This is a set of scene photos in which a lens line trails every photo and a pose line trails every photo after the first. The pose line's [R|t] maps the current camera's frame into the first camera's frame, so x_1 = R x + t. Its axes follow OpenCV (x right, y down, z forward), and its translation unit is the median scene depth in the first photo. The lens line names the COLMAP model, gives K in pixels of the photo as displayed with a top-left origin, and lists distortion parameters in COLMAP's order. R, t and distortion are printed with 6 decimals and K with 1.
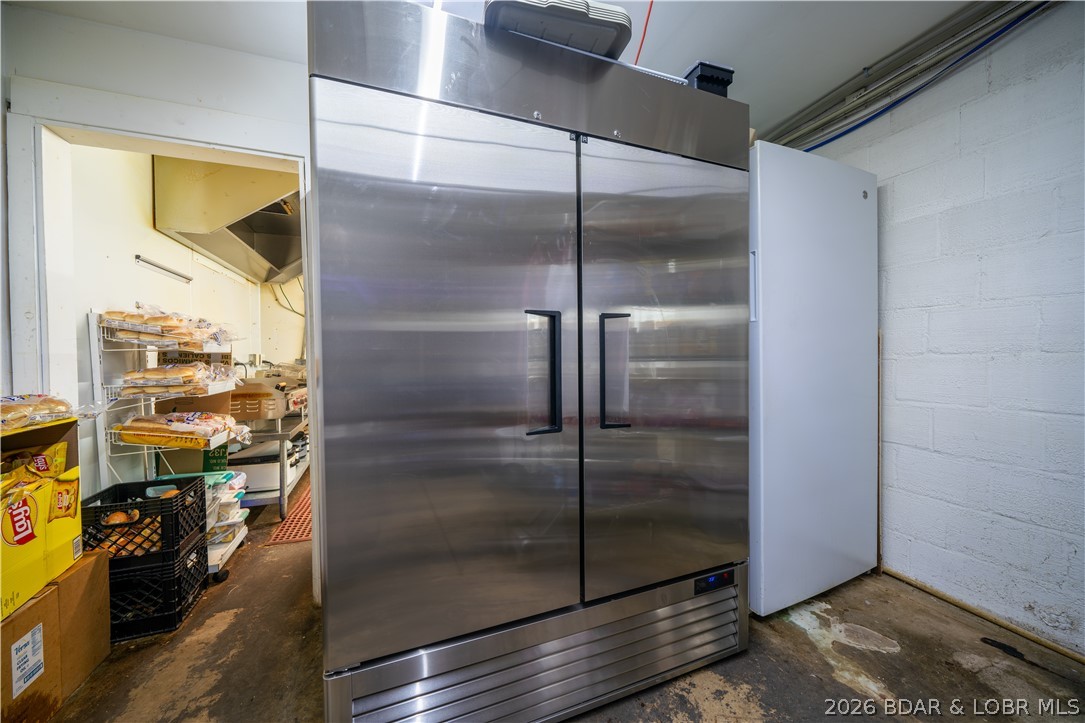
lens RADIAL K [[395.2, 0, 534.7], [0, 395.2, 364.0], [0, 0, 1]] dist [-0.001194, 0.000072]
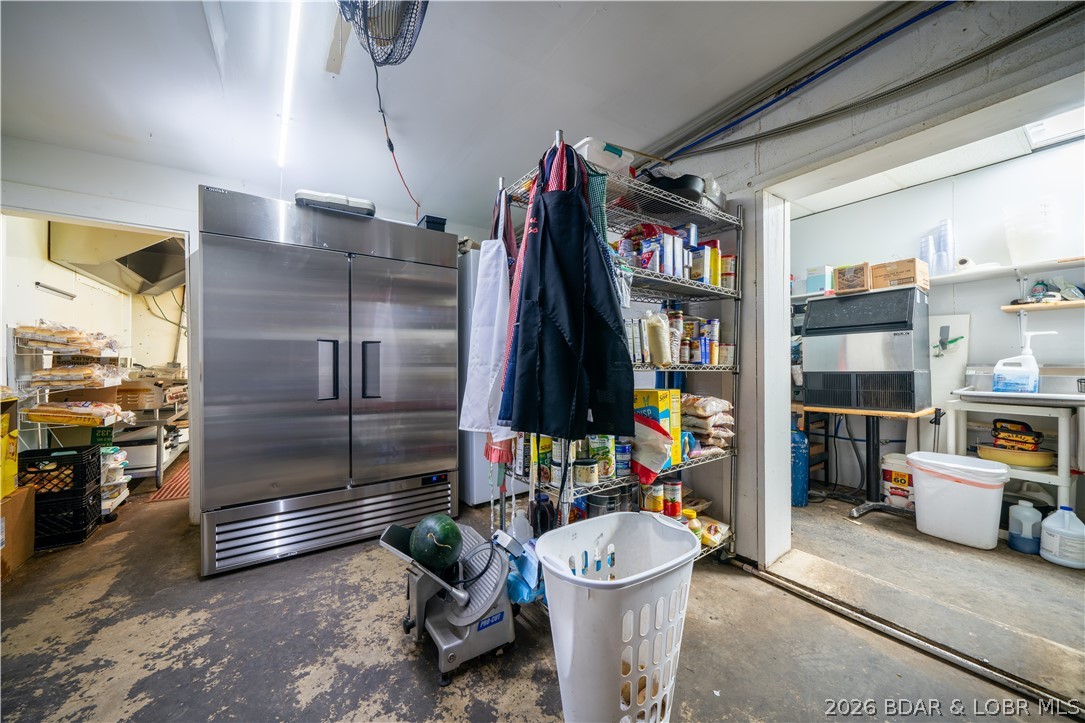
lens RADIAL K [[395.2, 0, 534.7], [0, 395.2, 364.0], [0, 0, 1]] dist [-0.001194, 0.000072]
pose [[0.974913, 0.009941, 0.222366, 0.320744], [-0.005738, 0.999793, -0.019536, 0.013616], [-0.222514, 0.017770, 0.974768, -0.646631]]
